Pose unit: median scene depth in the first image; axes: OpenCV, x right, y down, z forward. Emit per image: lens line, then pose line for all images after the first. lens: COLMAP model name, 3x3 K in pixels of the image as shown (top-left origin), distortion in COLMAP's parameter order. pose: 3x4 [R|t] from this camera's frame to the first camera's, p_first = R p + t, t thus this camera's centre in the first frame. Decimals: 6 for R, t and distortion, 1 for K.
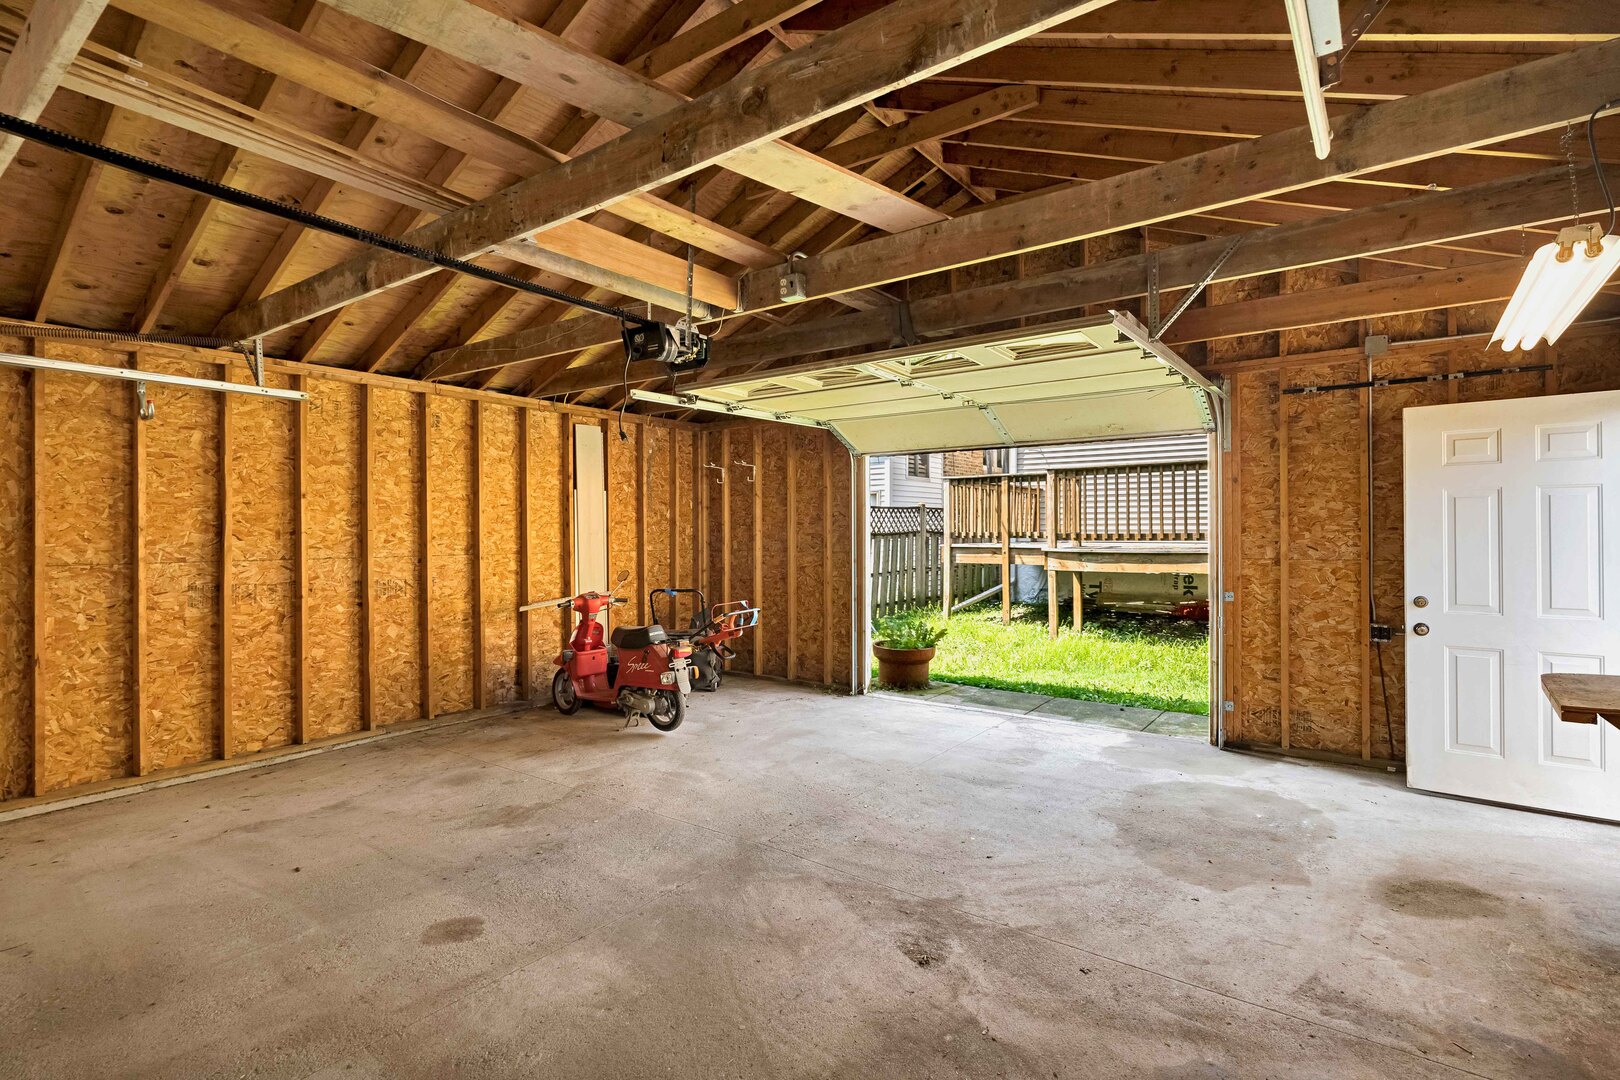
lens RADIAL K [[746.7, 0, 809.6], [0, 746.7, 545.3], [0, 0, 1]] dist [-0.002102, -0.000095]
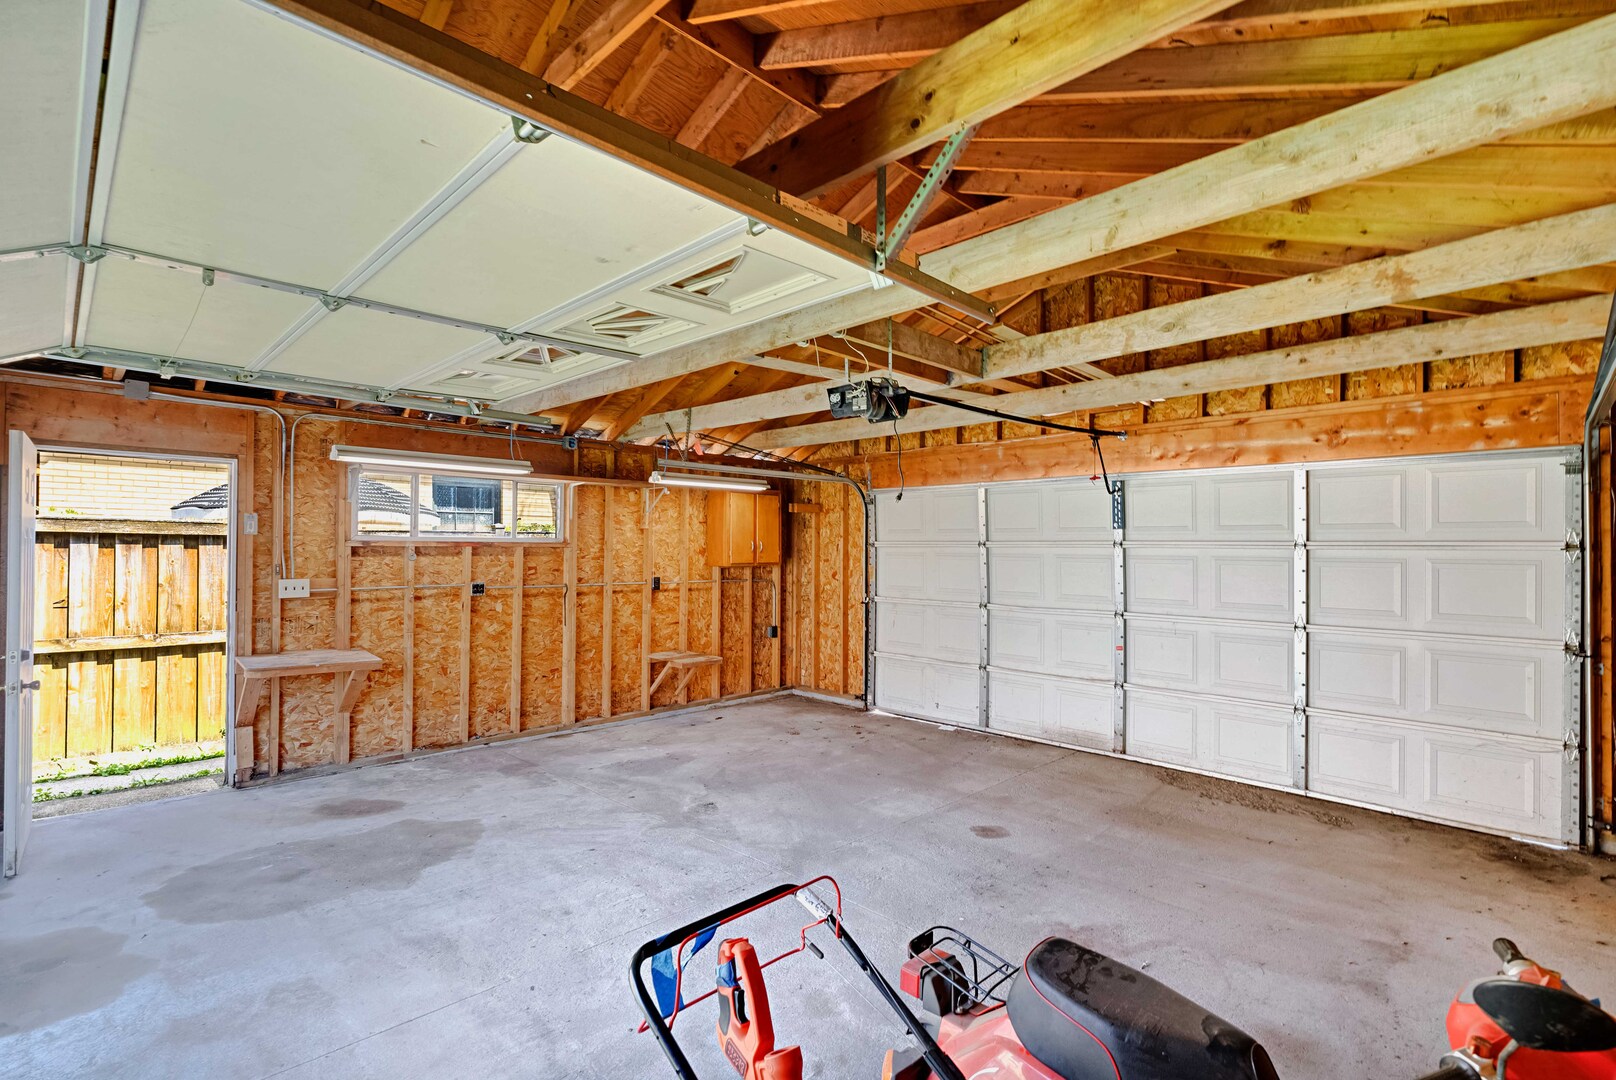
lens RADIAL K [[744.8, 0, 807.6], [0, 744.8, 545.3], [0, 0, 1]] dist [-0.002102, -0.000095]
pose [[-0.989734, -0.002003, 0.142907, -0.285396], [-0.000796, 0.999964, 0.008500, -0.079800], [-0.142919, 0.008299, -0.989700, 2.285529]]
